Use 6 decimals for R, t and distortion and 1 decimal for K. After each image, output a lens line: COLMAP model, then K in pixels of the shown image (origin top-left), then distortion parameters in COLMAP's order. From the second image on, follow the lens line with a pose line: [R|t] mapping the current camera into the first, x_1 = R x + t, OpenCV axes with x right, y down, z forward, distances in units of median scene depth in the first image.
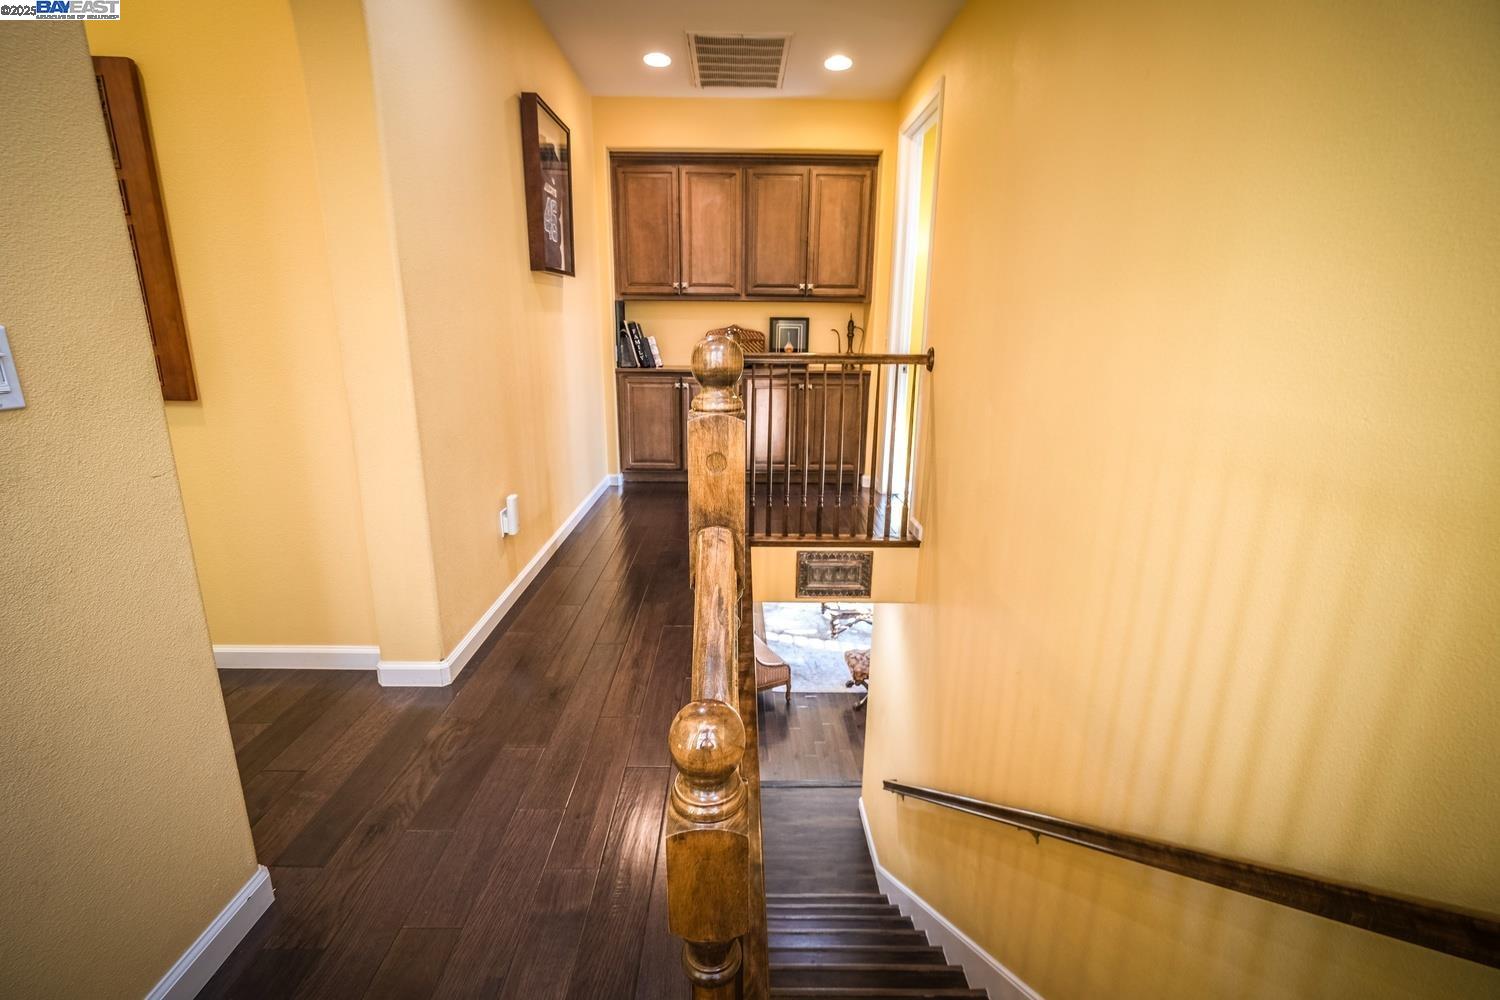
lens RADIAL K [[646.6, 0, 756.0], [0, 646.6, 484.5], [0, 0, 1]] dist [0.001088, -0.000560]
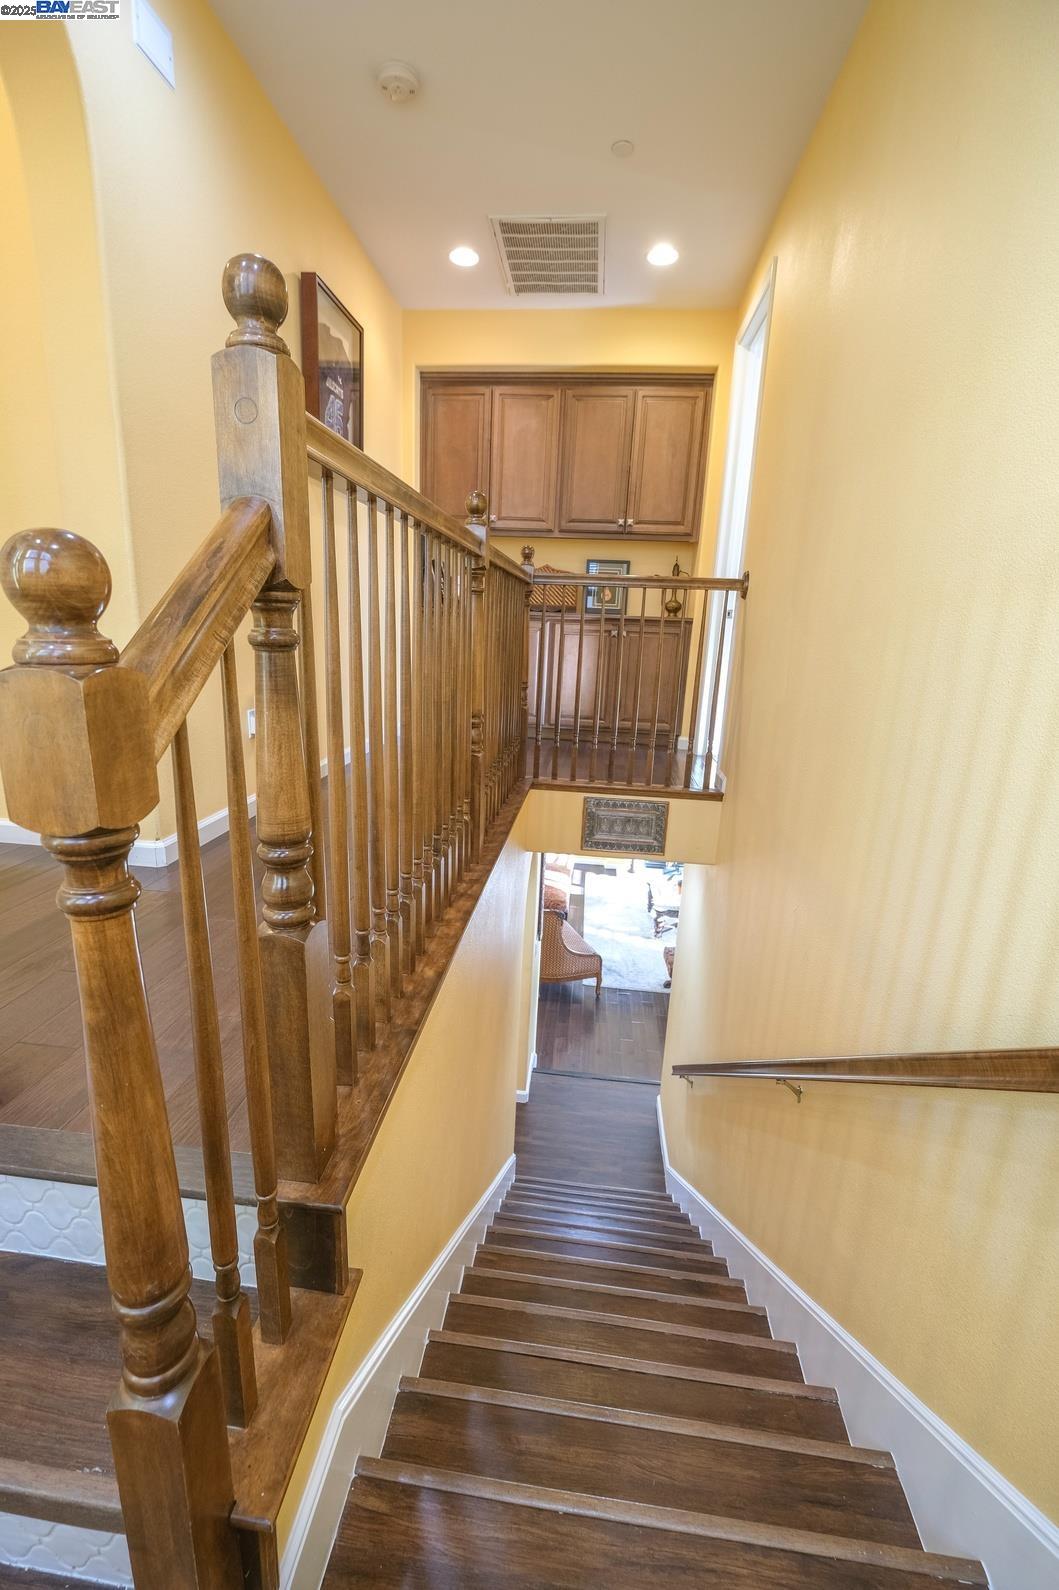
lens RADIAL K [[688.1, 0, 529.5], [0, 688.1, 795.0], [0, 0, 1]] dist [-0.002707, 0.000193]
pose [[0.991987, 0.058902, -0.111771, 0.076674], [-0.058232, 0.998260, 0.009254, 0.077106], [0.112121, -0.002671, 0.993691, 0.026733]]
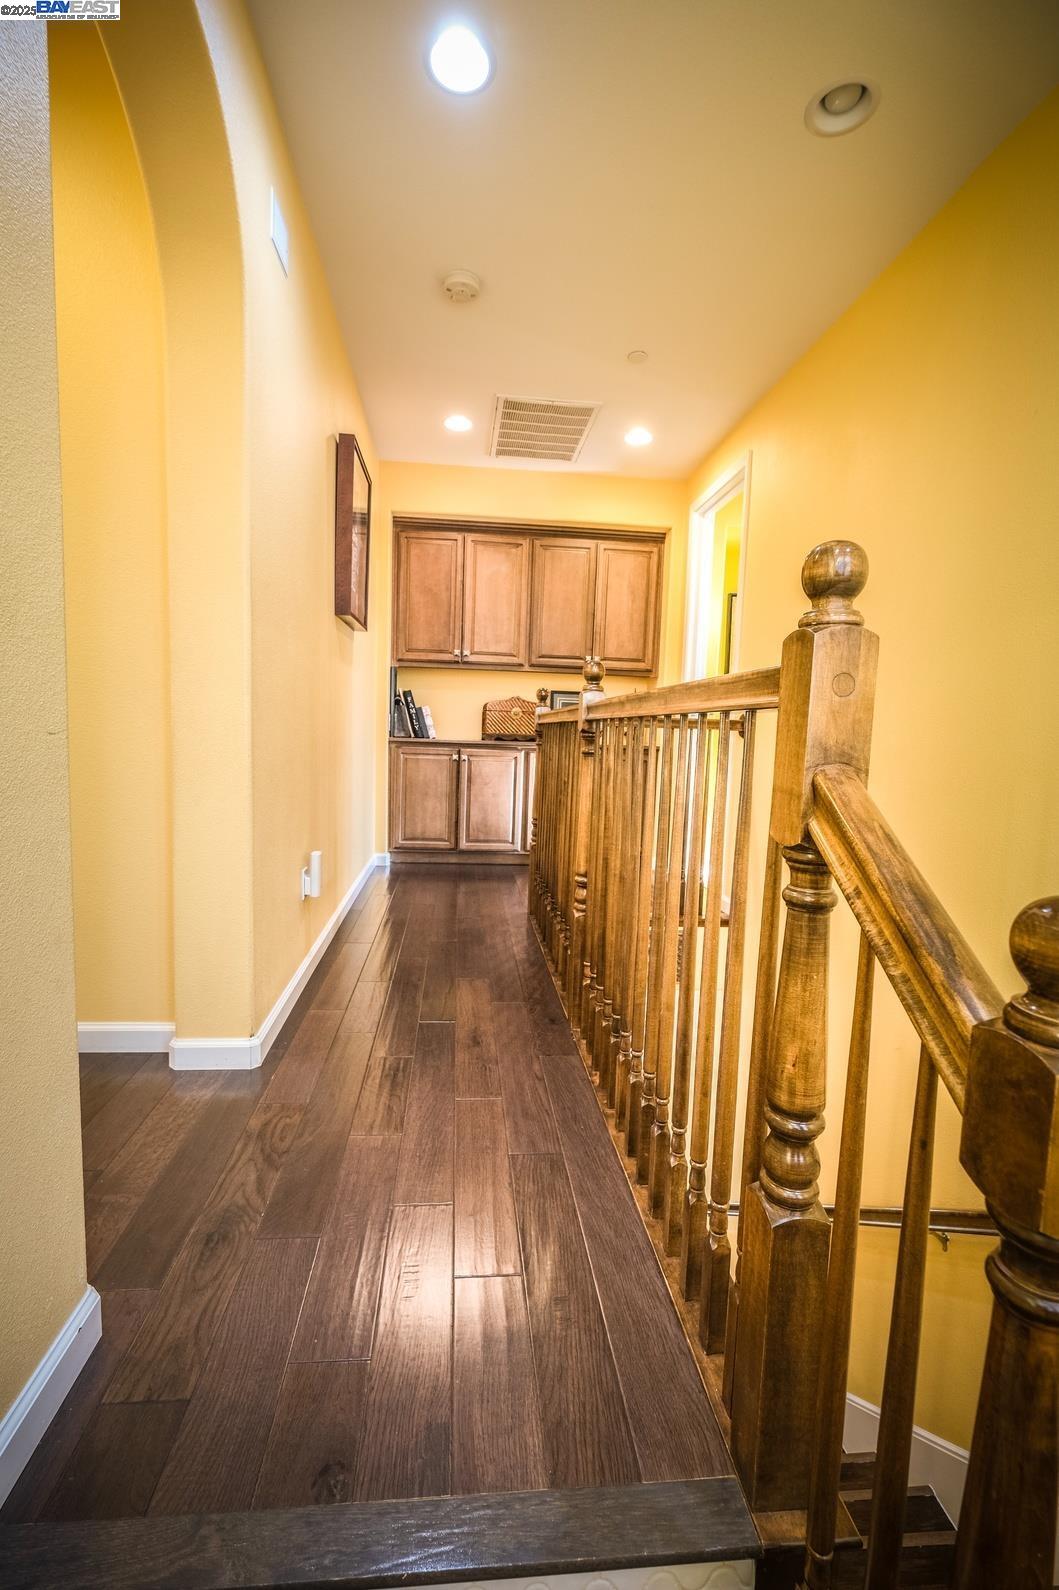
lens RADIAL K [[685.4, 0, 532.5], [0, 685.4, 798.5], [0, 0, 1]] dist [0.001088, -0.000560]
pose [[0.996533, 0.014880, 0.081861, -0.094602], [-0.003456, 0.990431, -0.137966, 0.041853], [-0.083131, 0.137205, 0.987048, 0.030981]]
